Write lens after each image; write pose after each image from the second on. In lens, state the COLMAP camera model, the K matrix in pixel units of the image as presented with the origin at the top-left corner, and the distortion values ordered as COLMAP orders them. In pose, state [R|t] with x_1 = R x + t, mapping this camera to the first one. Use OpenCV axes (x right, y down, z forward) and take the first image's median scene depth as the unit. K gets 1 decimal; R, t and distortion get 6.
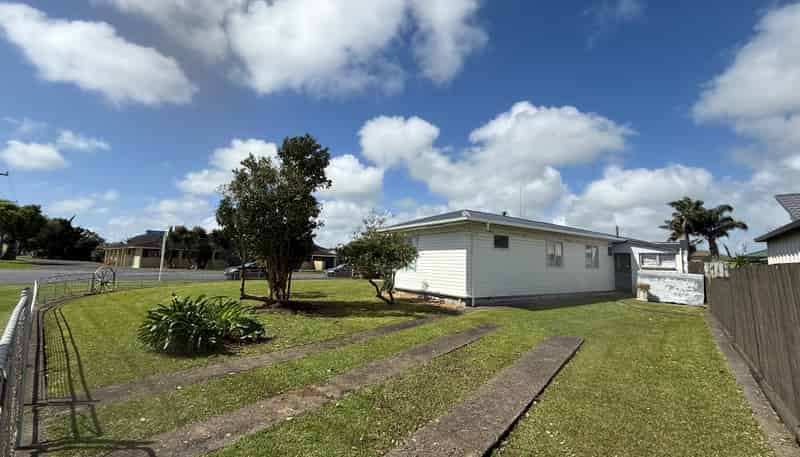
lens RADIAL K [[362.7, 0, 400.0], [0, 362.7, 228.5], [0, 0, 1]] dist [-0.001167, -0.000127]
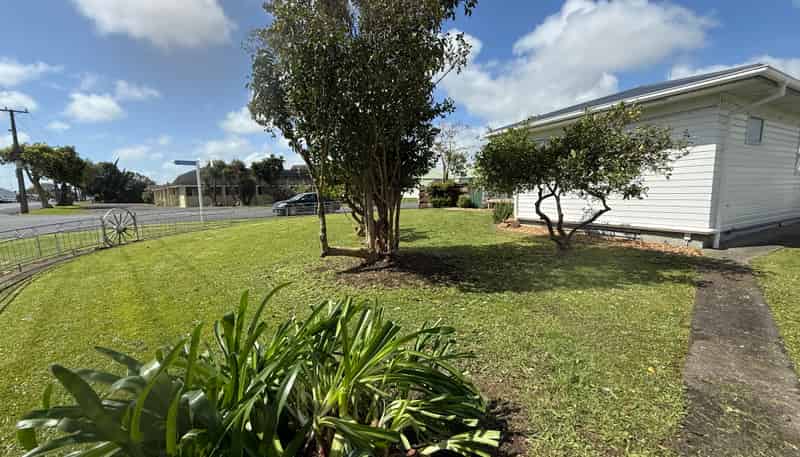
lens RADIAL K [[329.4, 0, 400.0], [0, 329.4, 228.5], [0, 0, 1]] dist [-0.004336, -0.000210]
pose [[0.996863, -0.038889, -0.068931, -0.089321], [0.051898, 0.978757, 0.198348, 0.020471], [0.059753, -0.201303, 0.977705, 0.168134]]
